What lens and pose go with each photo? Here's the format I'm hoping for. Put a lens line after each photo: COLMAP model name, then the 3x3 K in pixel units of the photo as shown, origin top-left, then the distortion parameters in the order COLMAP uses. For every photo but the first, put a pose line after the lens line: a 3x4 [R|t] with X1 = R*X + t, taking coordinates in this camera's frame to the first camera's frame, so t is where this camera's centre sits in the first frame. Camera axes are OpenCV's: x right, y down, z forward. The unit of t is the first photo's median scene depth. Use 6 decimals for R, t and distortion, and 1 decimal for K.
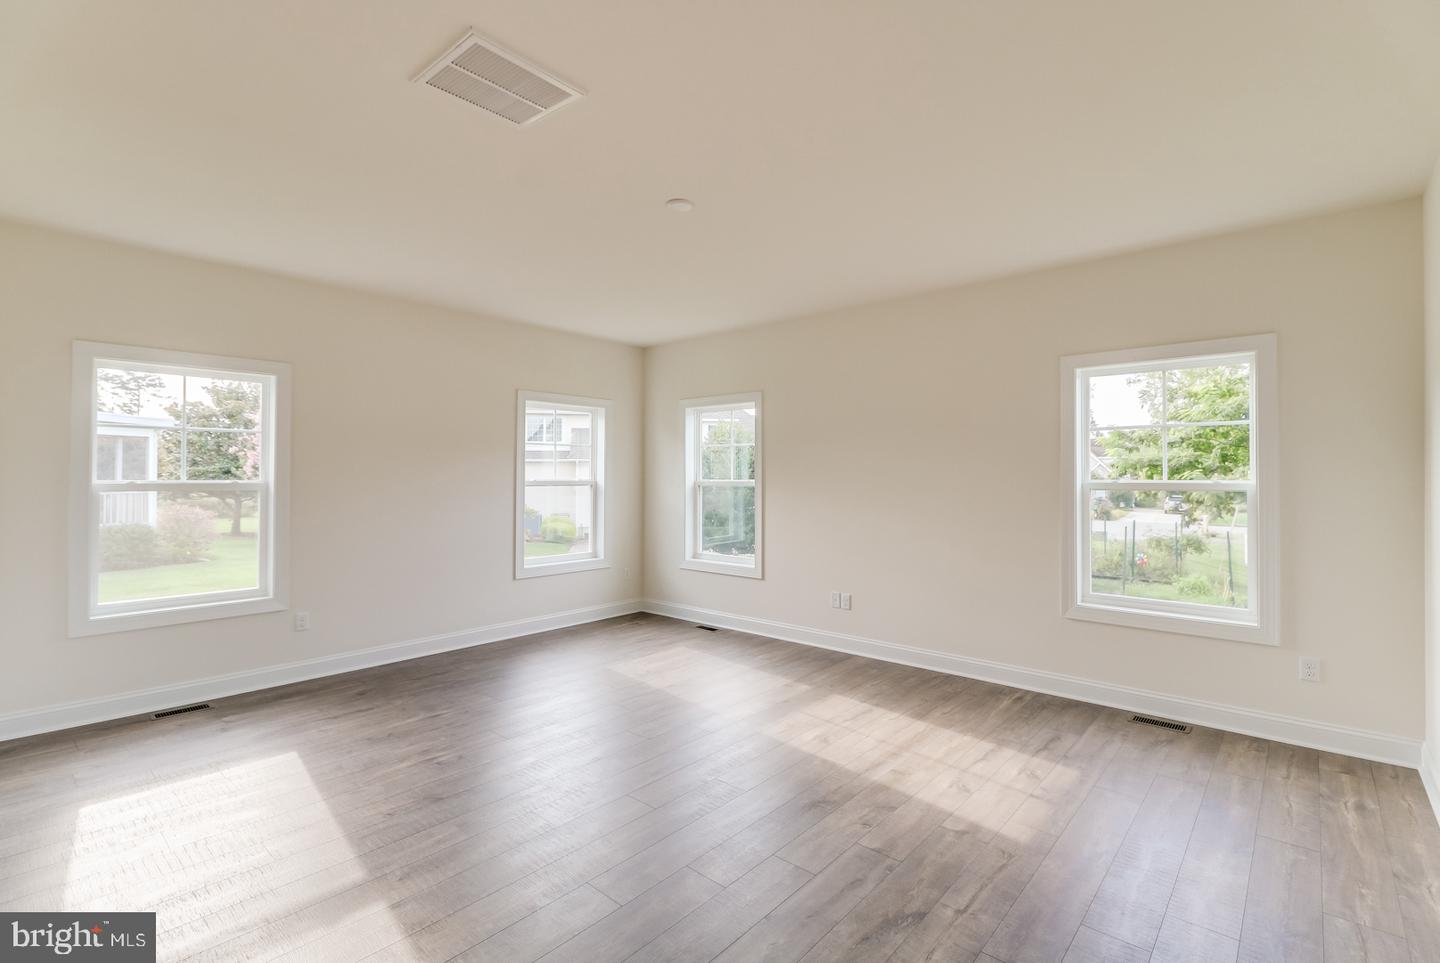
lens RADIAL K [[653.3, 0, 729.4], [0, 653.3, 471.9], [0, 0, 1]] dist [0.025563, -0.014261]
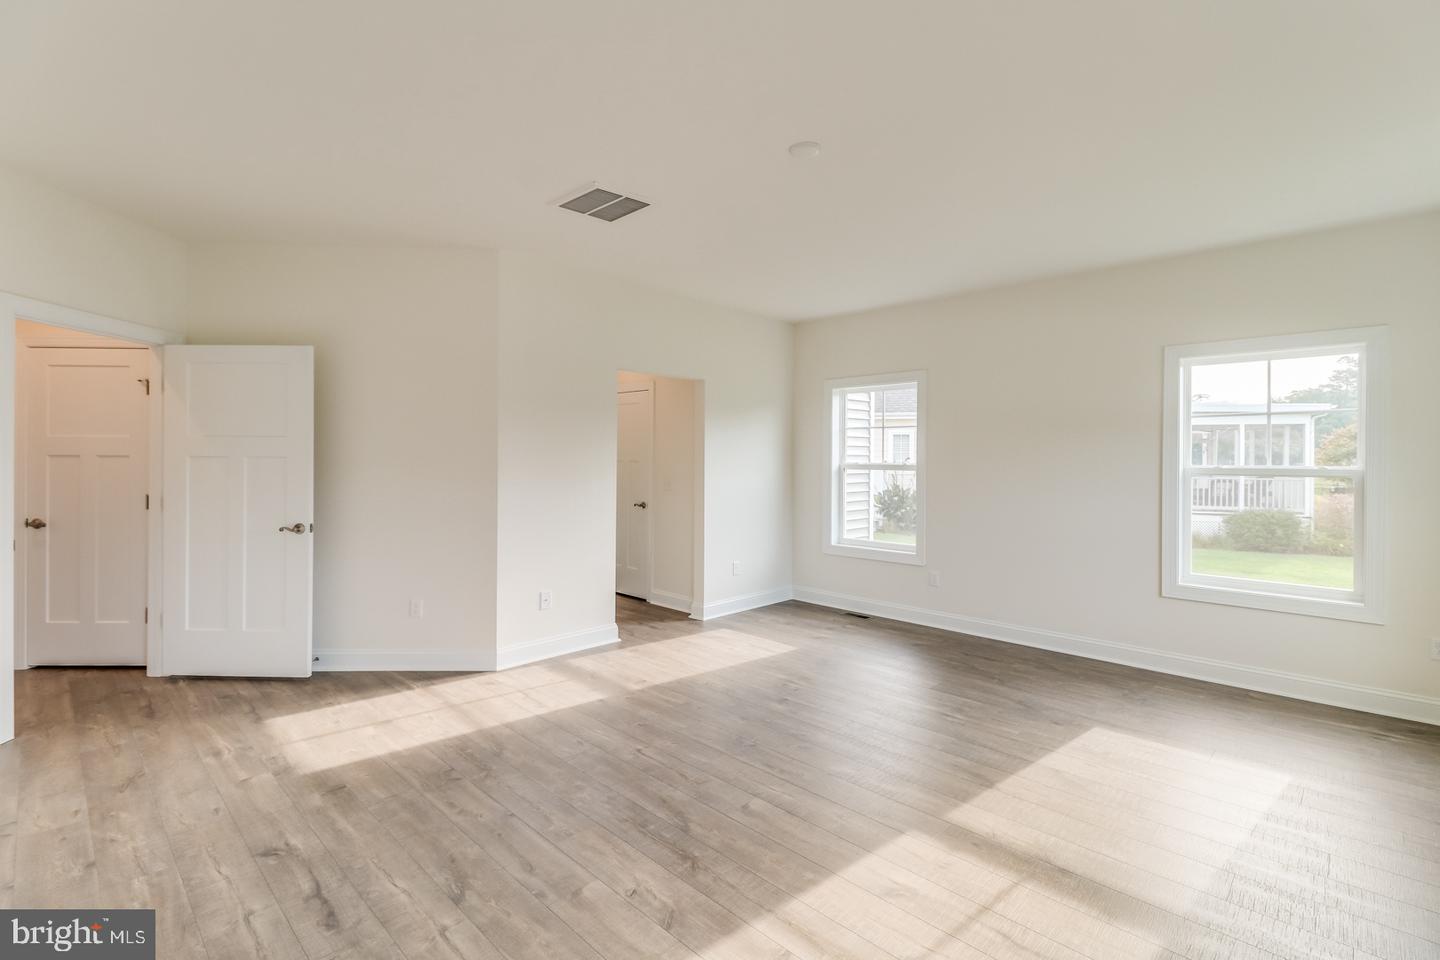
lens RADIAL K [[657.8, 0, 730.8], [0, 657.8, 451.6], [0, 0, 1]] dist [0.034625, -0.018910]
pose [[-0.044113, -0.011932, -0.998955, 0.836119], [0.000803, 0.999928, -0.011979, 0.008805], [0.999026, -0.001331, -0.044100, 0.951338]]
